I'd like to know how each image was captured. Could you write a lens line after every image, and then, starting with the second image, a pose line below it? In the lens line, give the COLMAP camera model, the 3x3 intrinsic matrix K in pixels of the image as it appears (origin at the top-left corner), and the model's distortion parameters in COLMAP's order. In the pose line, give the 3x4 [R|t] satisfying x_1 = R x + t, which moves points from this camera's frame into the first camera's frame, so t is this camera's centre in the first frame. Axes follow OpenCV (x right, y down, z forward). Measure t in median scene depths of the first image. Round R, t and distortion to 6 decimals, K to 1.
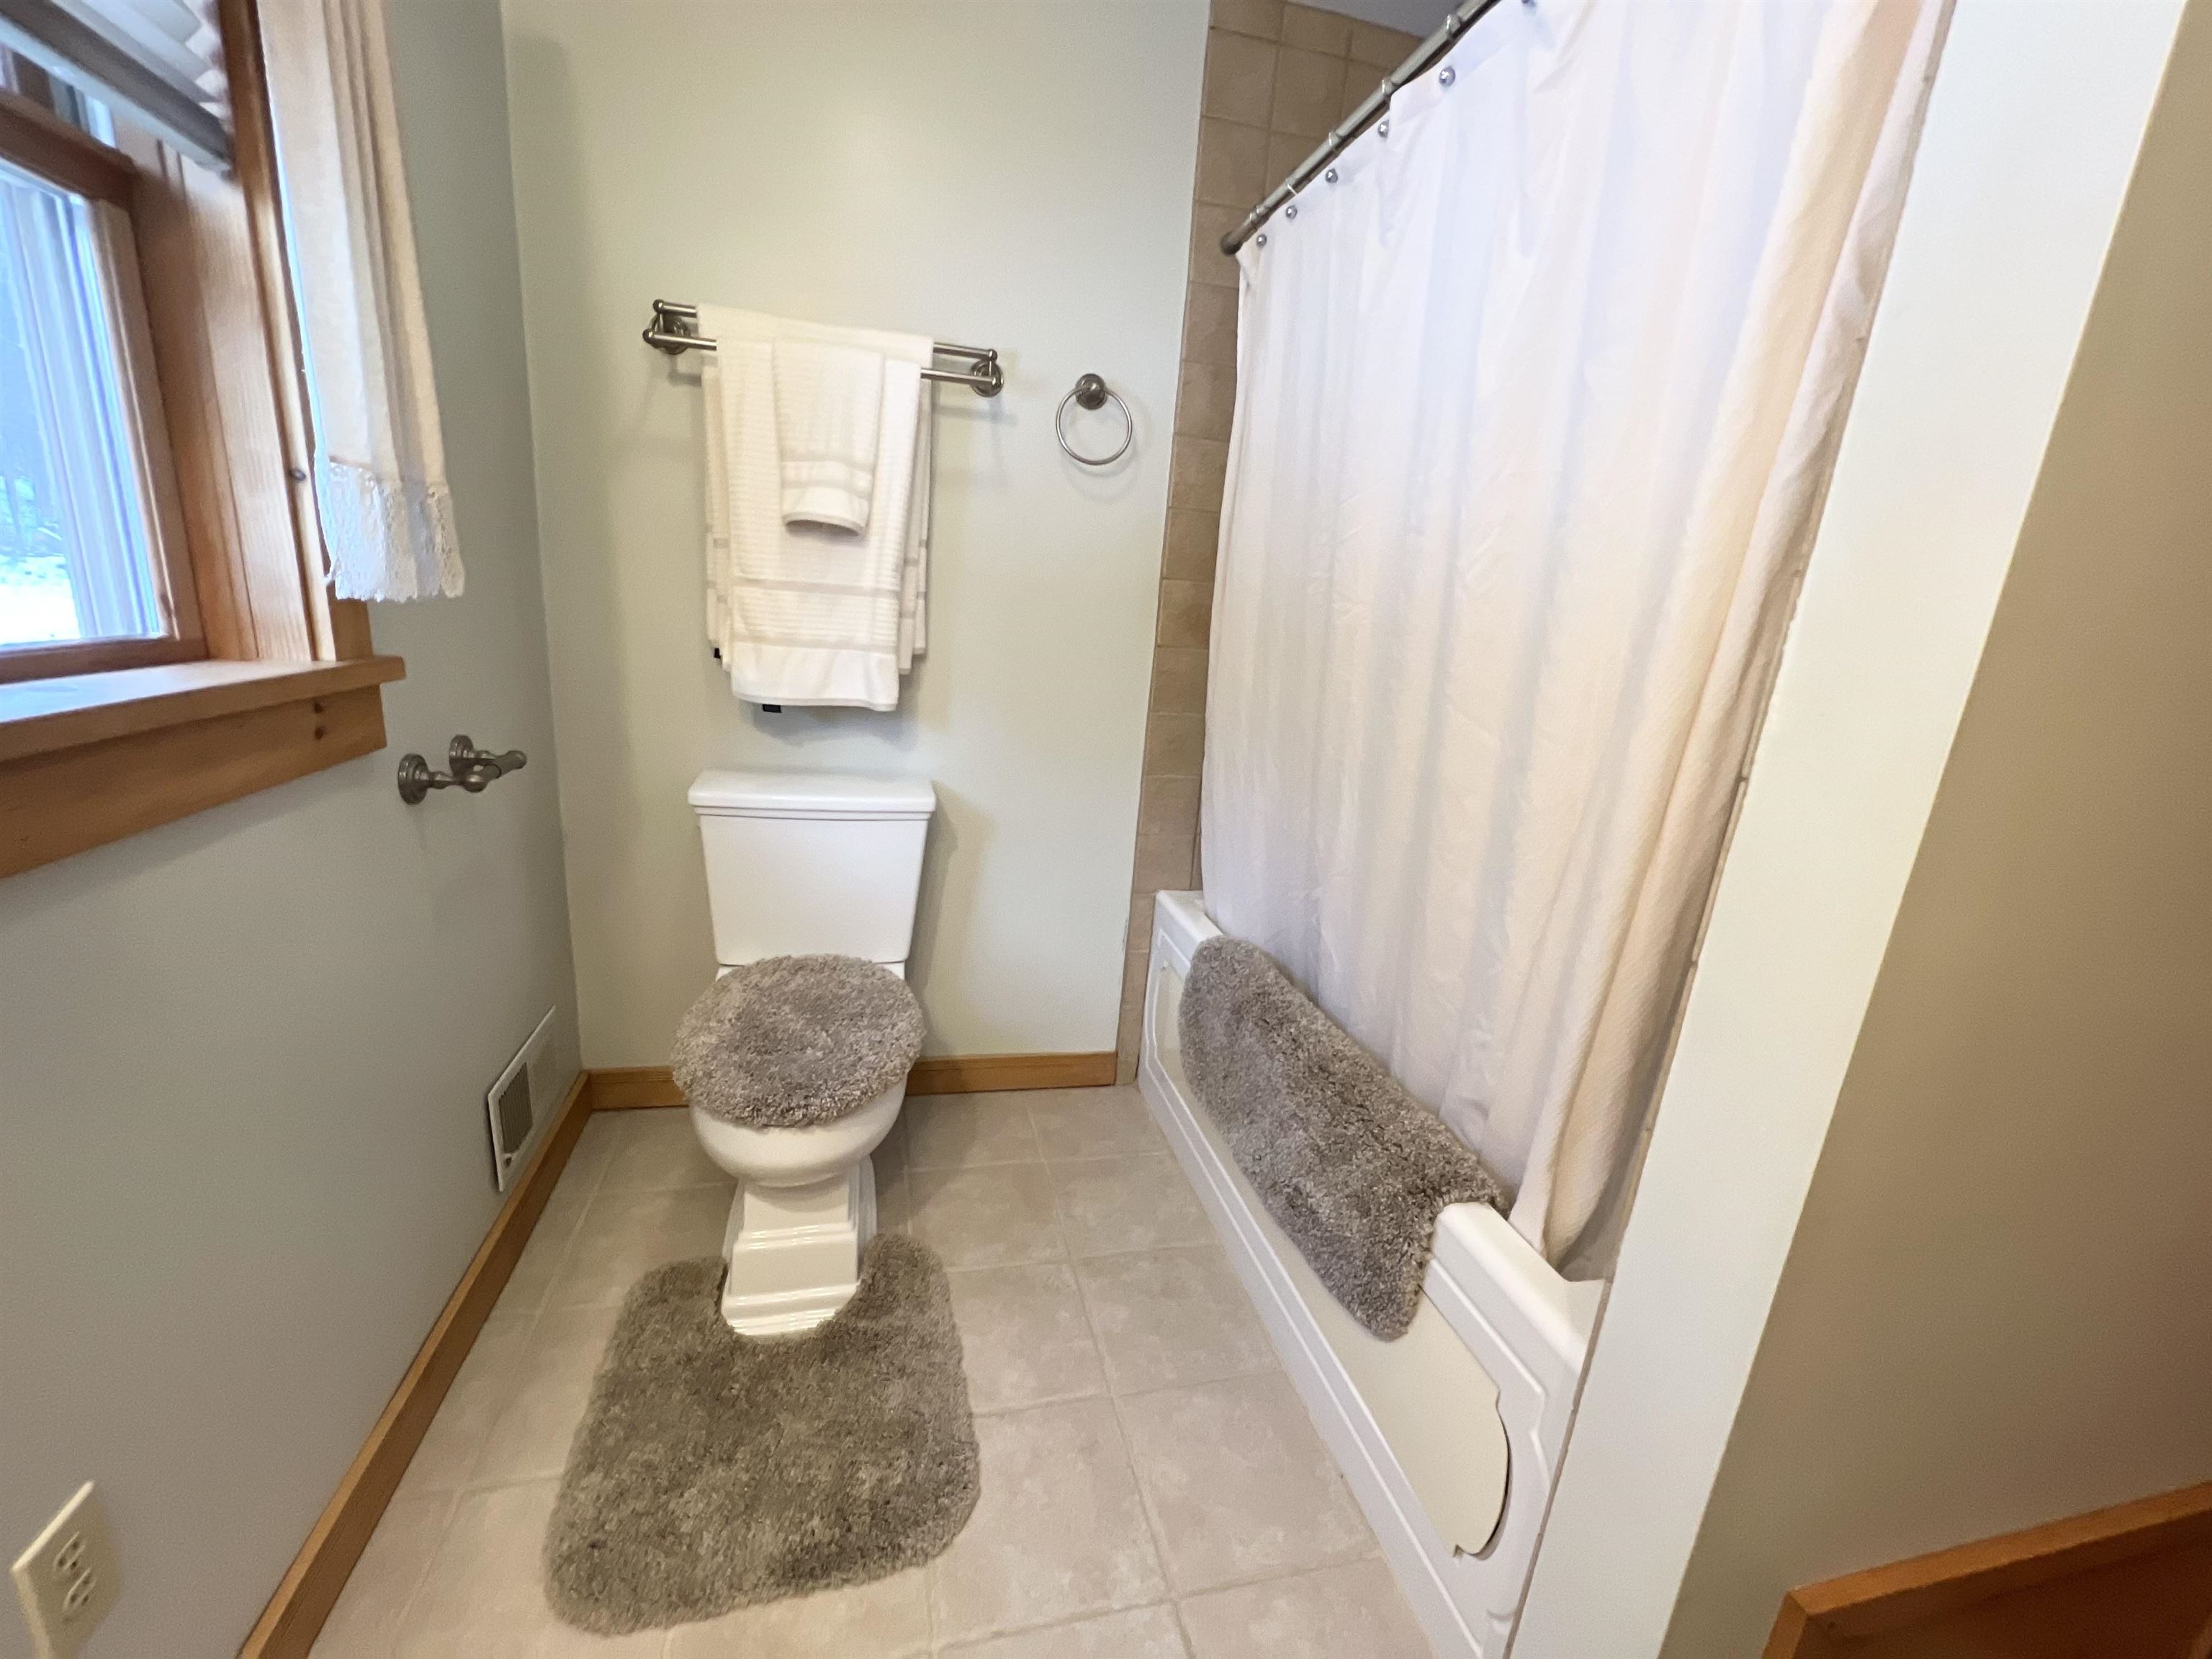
lens RADIAL K [[881.6, 0, 1097.5], [0, 881.6, 825.3], [0, 0, 1]] dist [-0.003469, 0.001100]
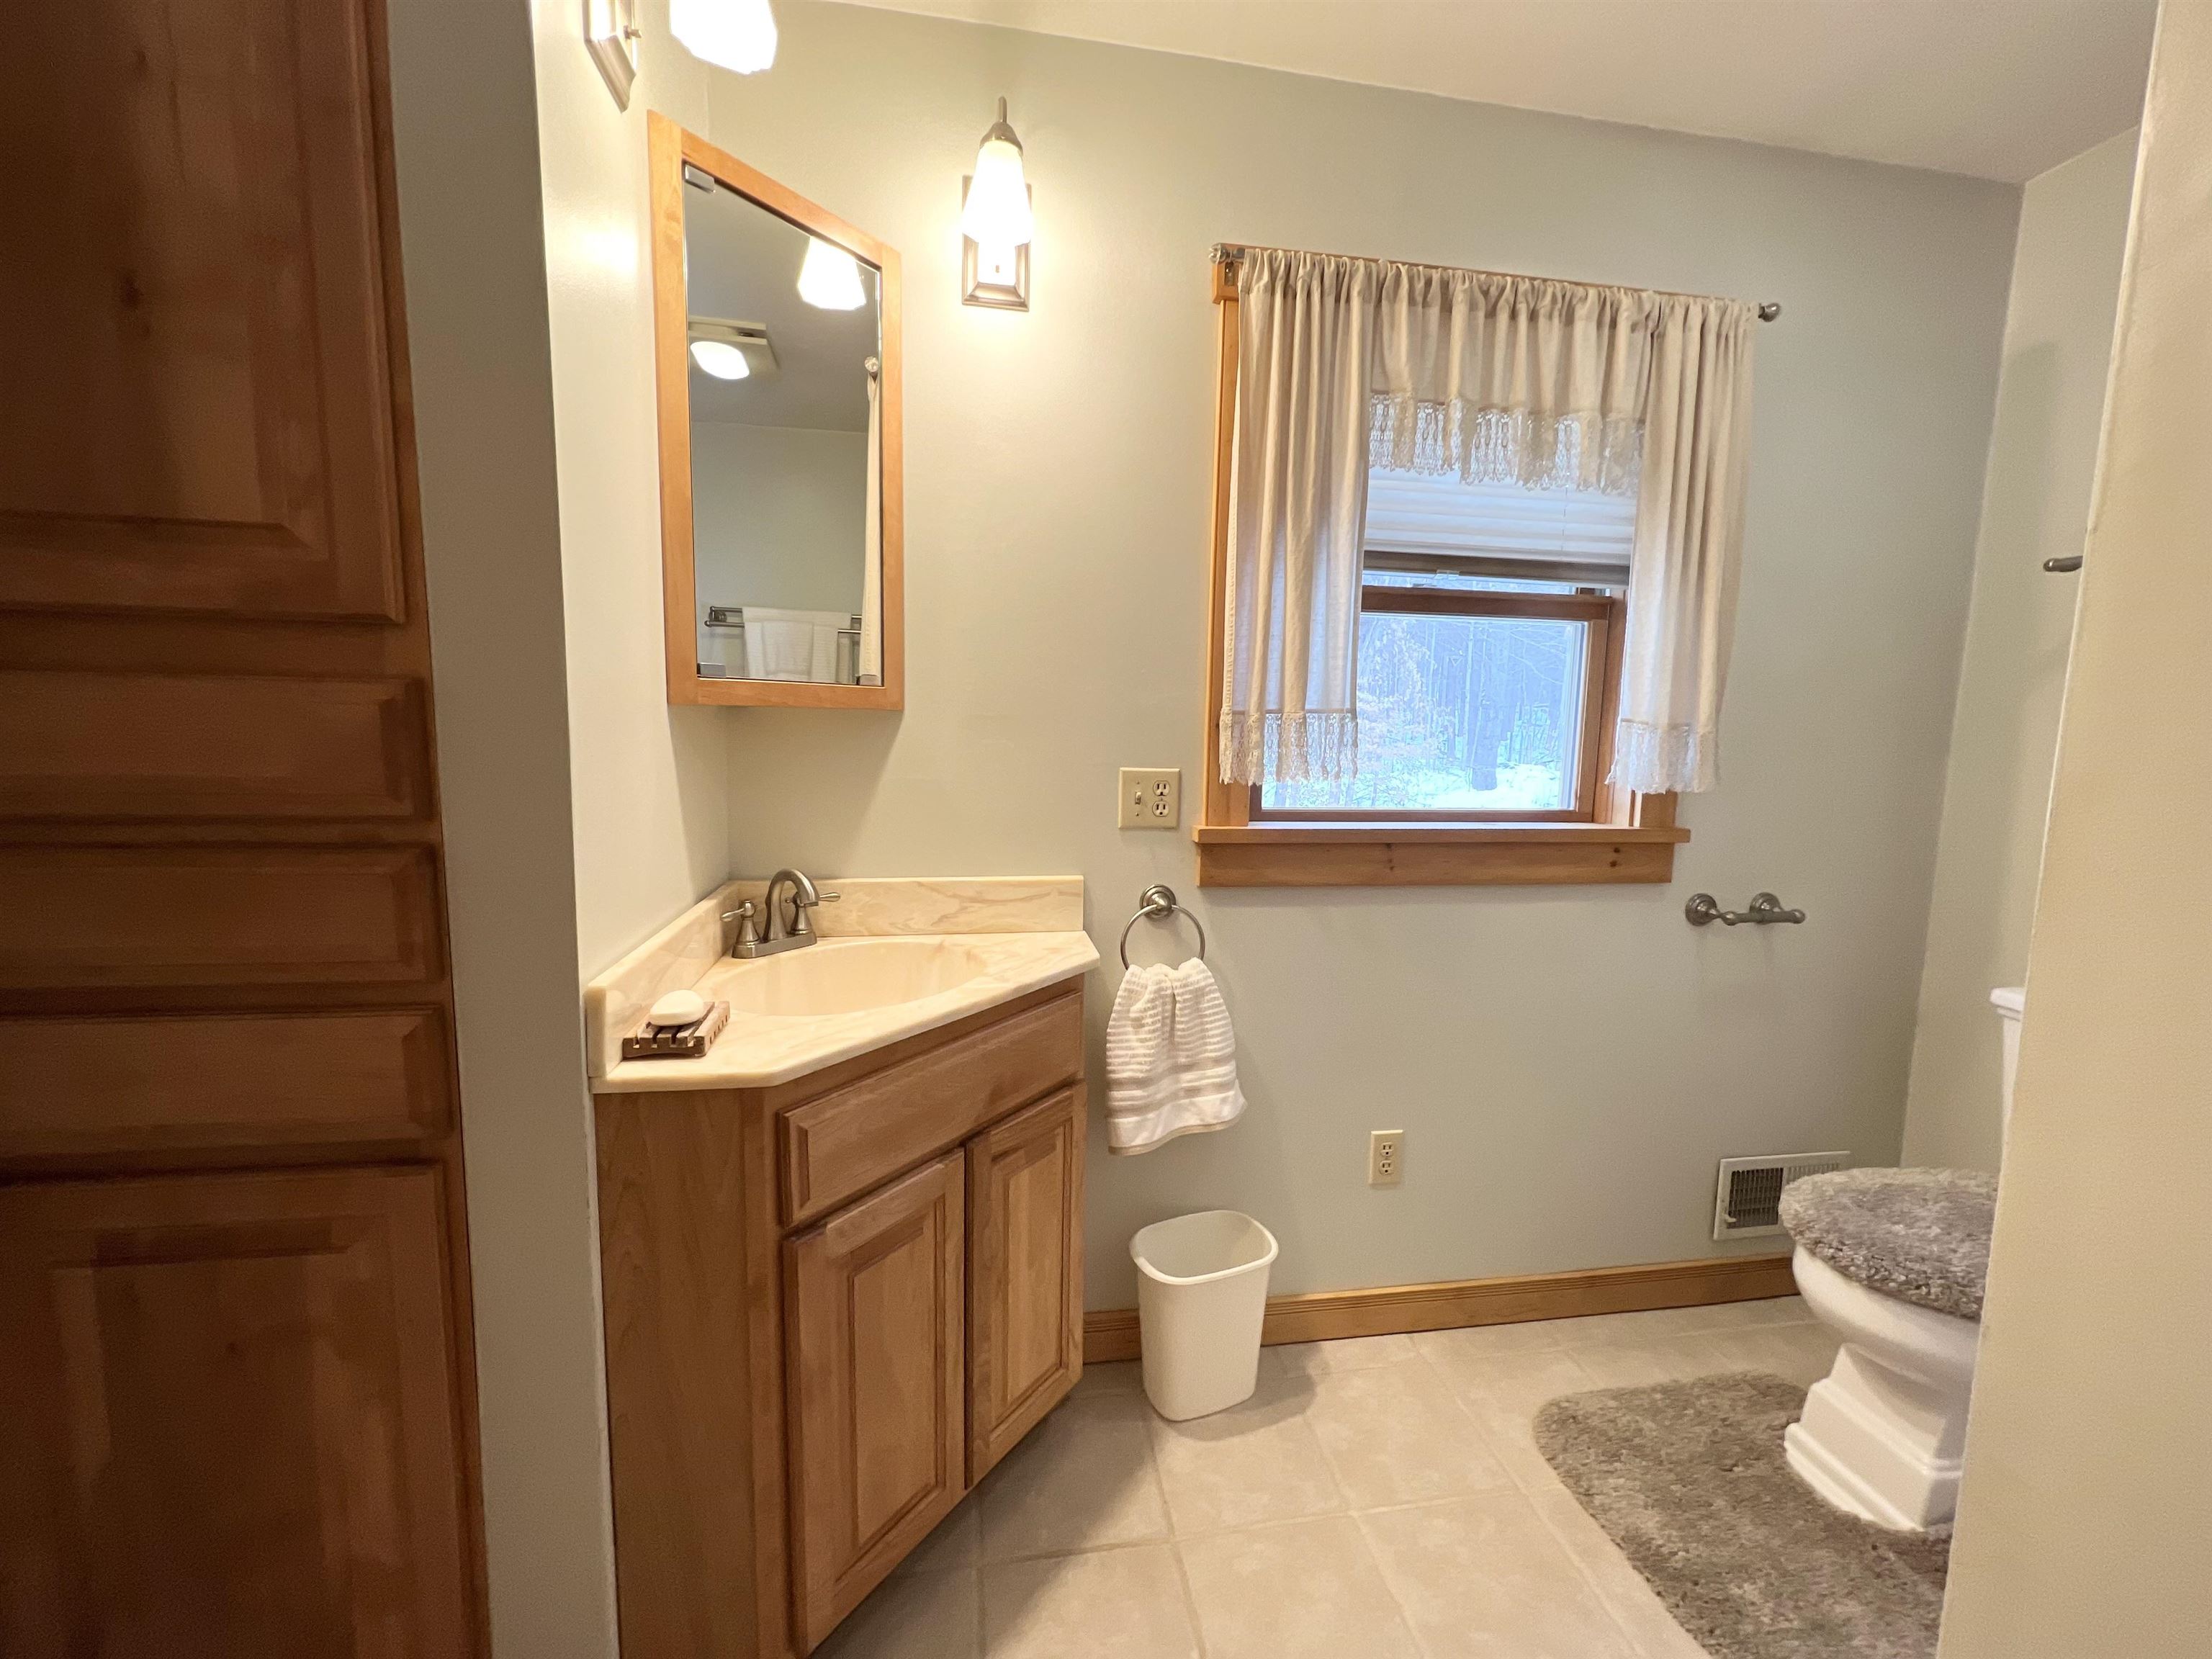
lens RADIAL K [[881.6, 0, 1104.3], [0, 881.6, 828.1], [0, 0, 1]] dist [-0.003469, 0.001100]
pose [[-0.081173, 0.030214, -0.996242, 0.825457], [-0.278076, 0.959164, 0.051747, 0.020183], [0.957123, 0.281232, -0.069456, 0.072539]]
